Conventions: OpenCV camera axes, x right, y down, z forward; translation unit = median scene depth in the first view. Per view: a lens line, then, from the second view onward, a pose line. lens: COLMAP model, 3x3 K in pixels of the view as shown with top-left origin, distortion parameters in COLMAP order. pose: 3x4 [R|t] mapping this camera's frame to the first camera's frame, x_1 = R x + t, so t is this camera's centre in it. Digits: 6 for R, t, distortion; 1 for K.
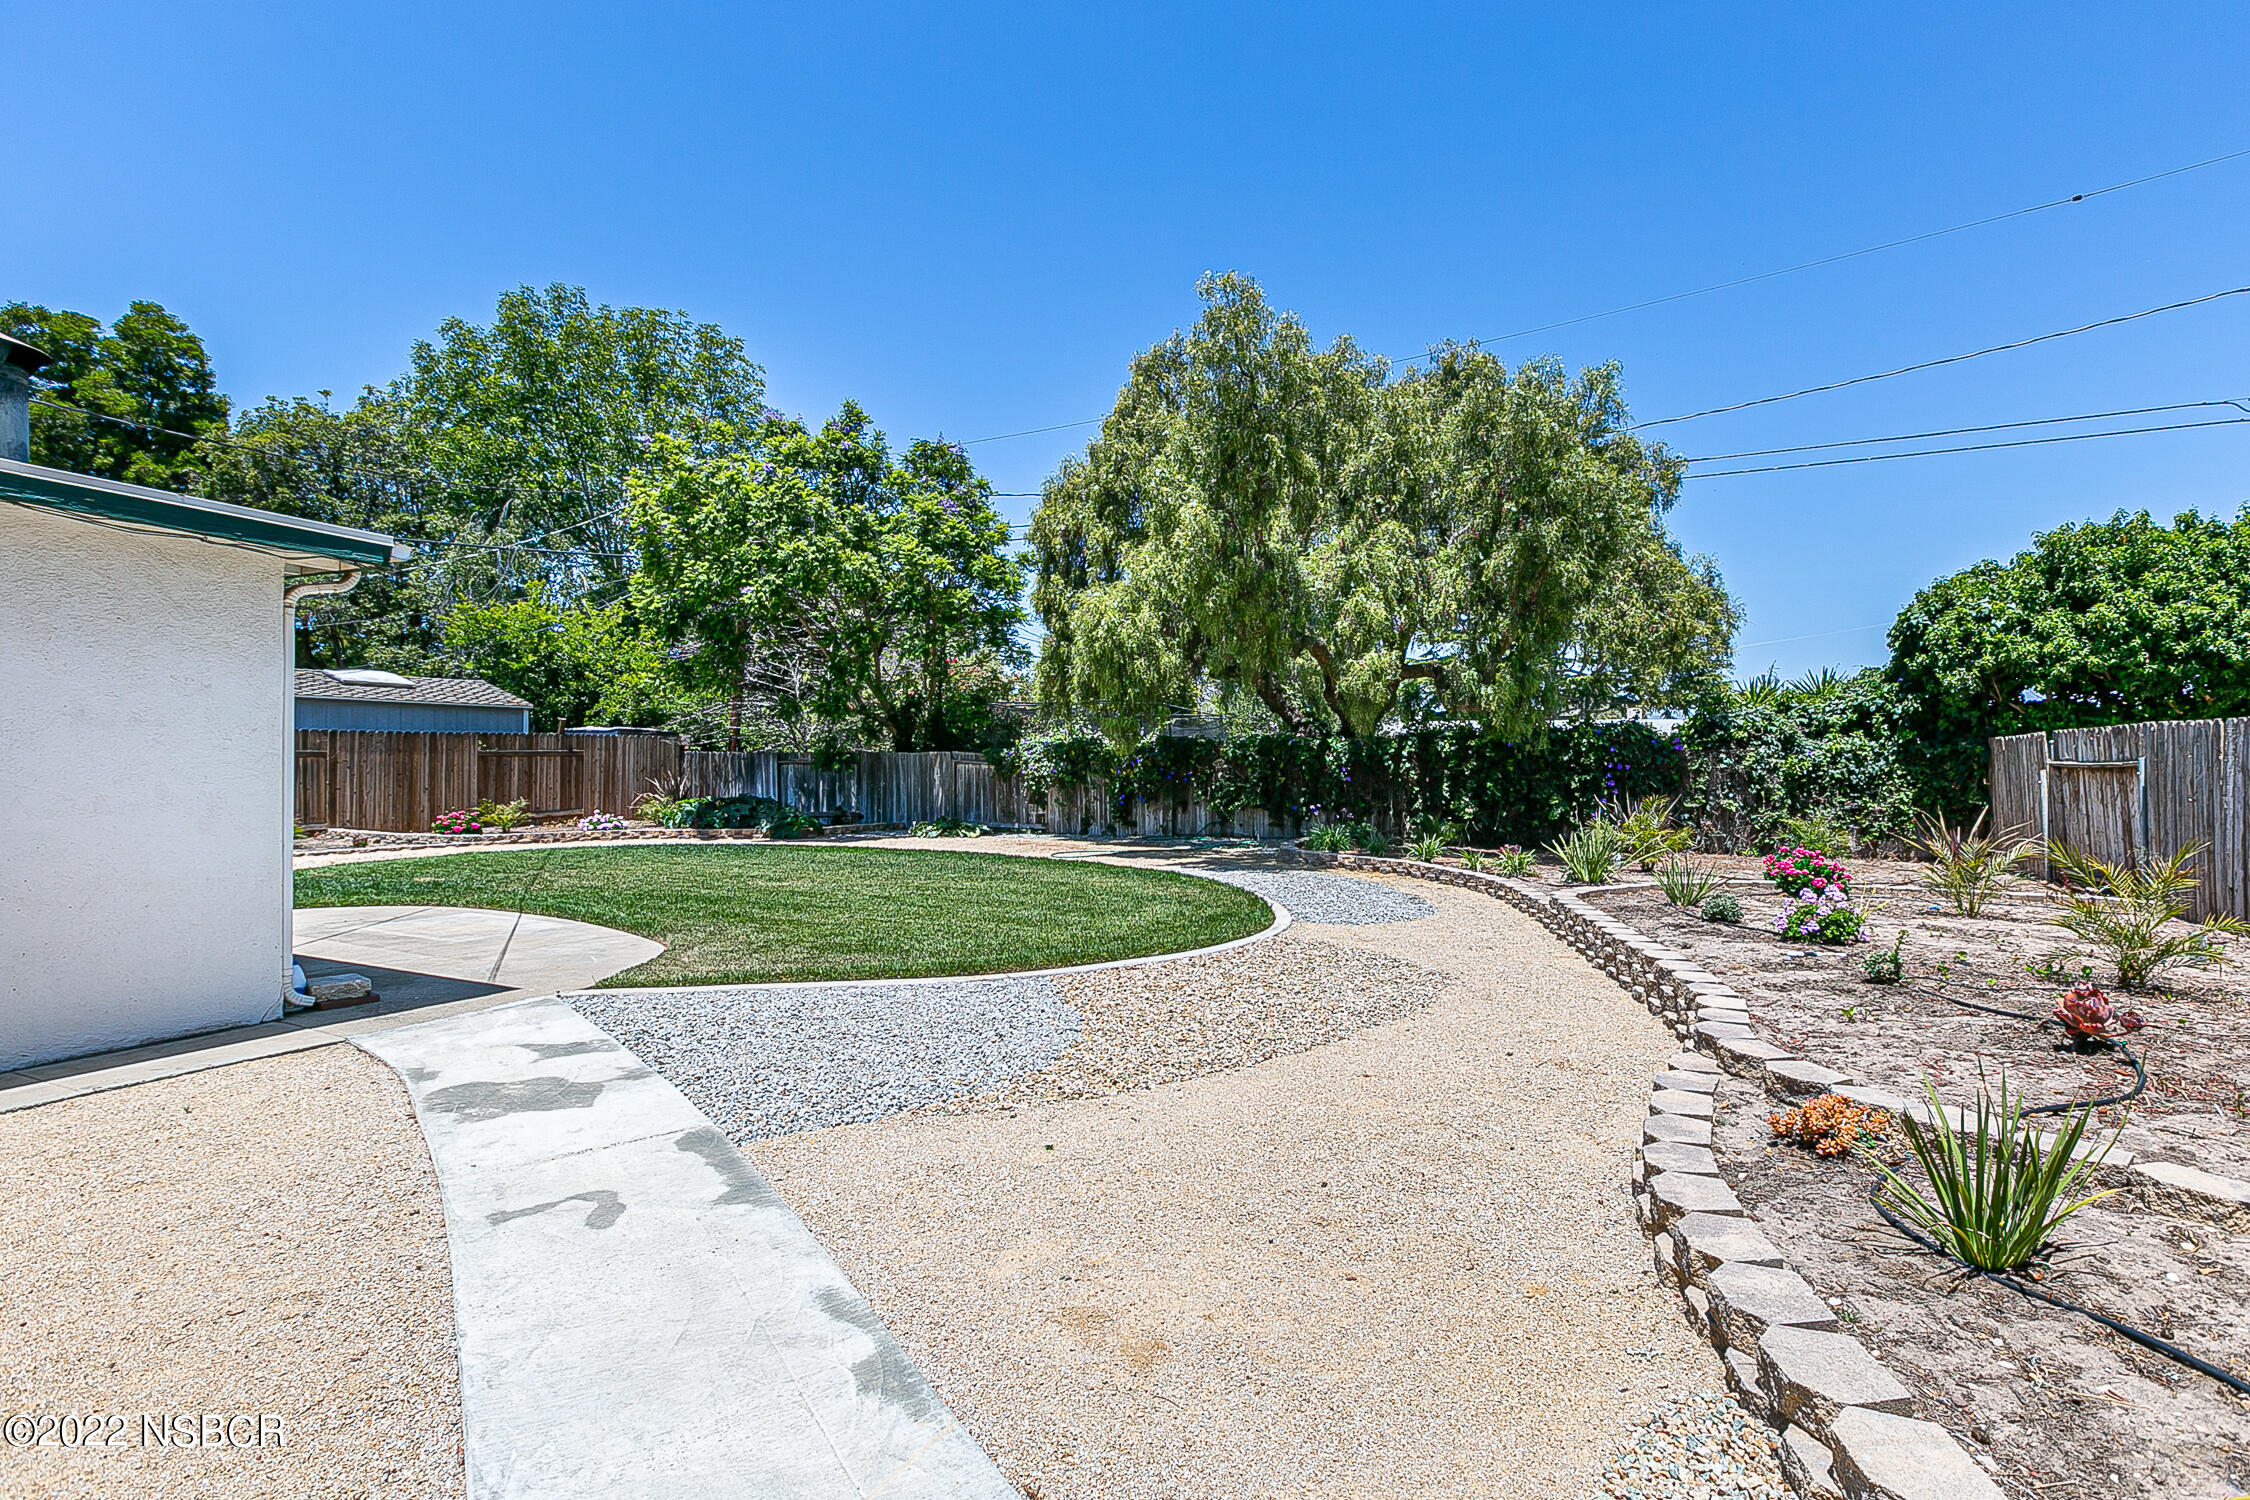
lens RADIAL K [[1049.1, 0, 1145.5], [0, 1049.1, 757.5], [0, 0, 1]] dist [-0.004123, 0.001605]
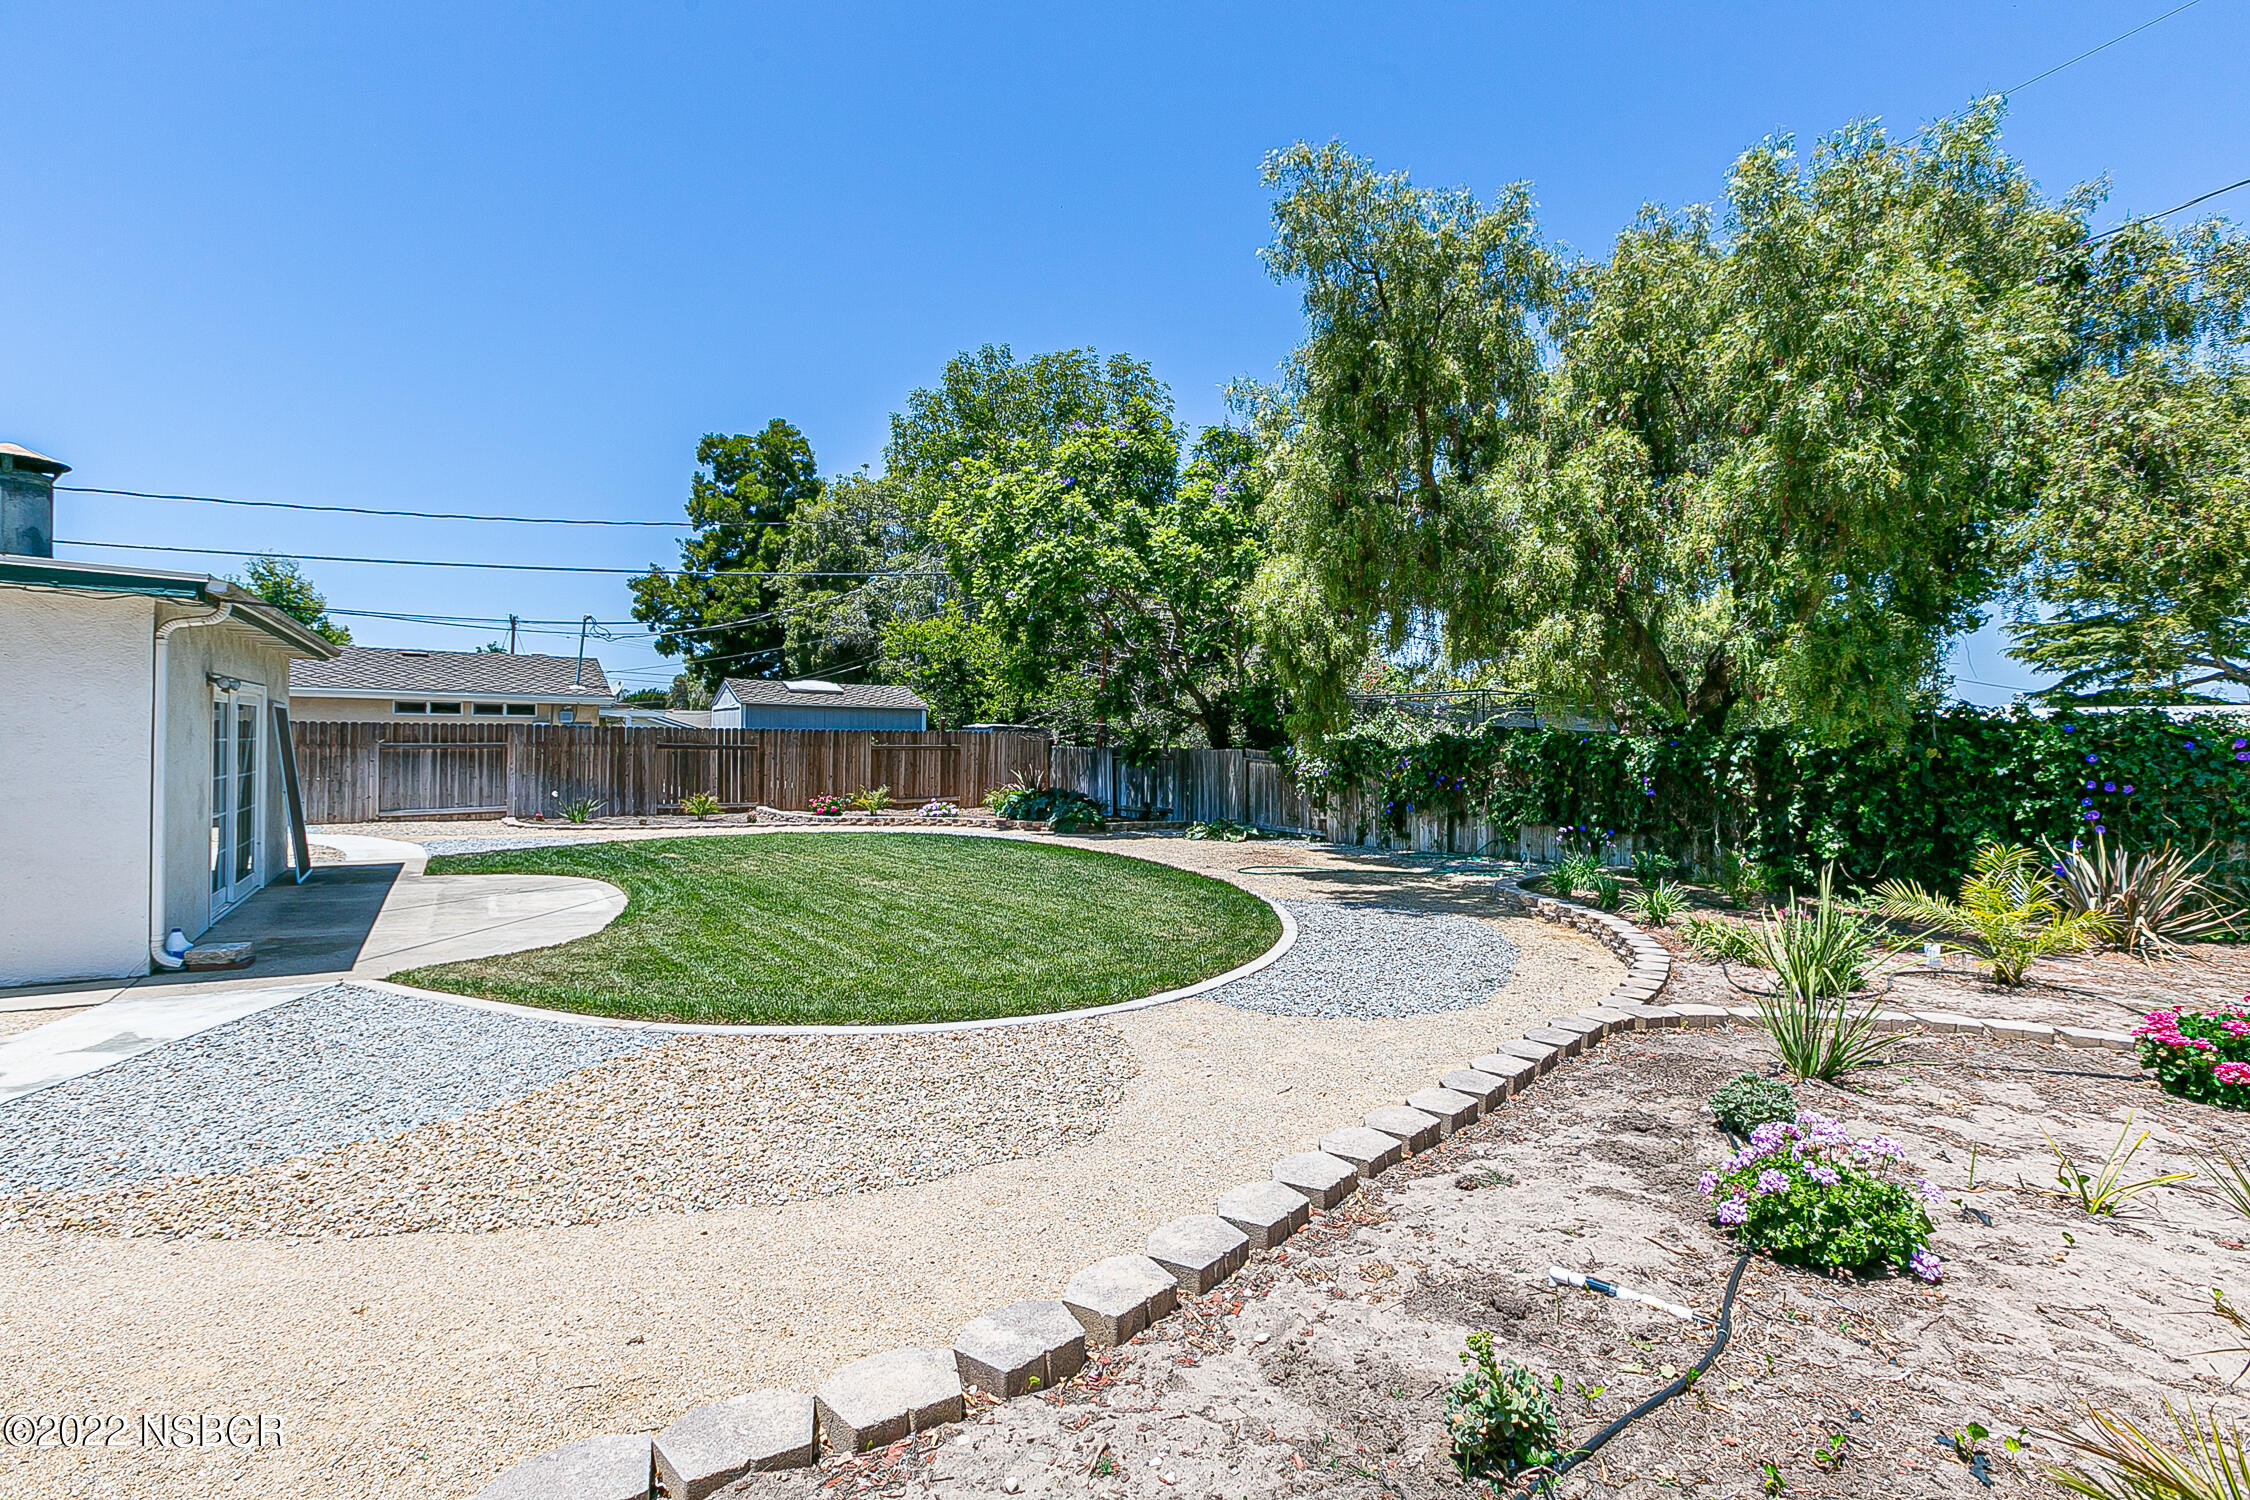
lens RADIAL K [[1008.5, 0, 1115.1], [0, 1008.5, 742.7], [0, 0, 1]] dist [-0.004633, -0.000042]
pose [[0.845683, 0.004892, -0.533664, 0.235017], [-0.007882, 0.999963, -0.003325, -0.008548], [0.533628, 0.007018, 0.845690, 0.190265]]
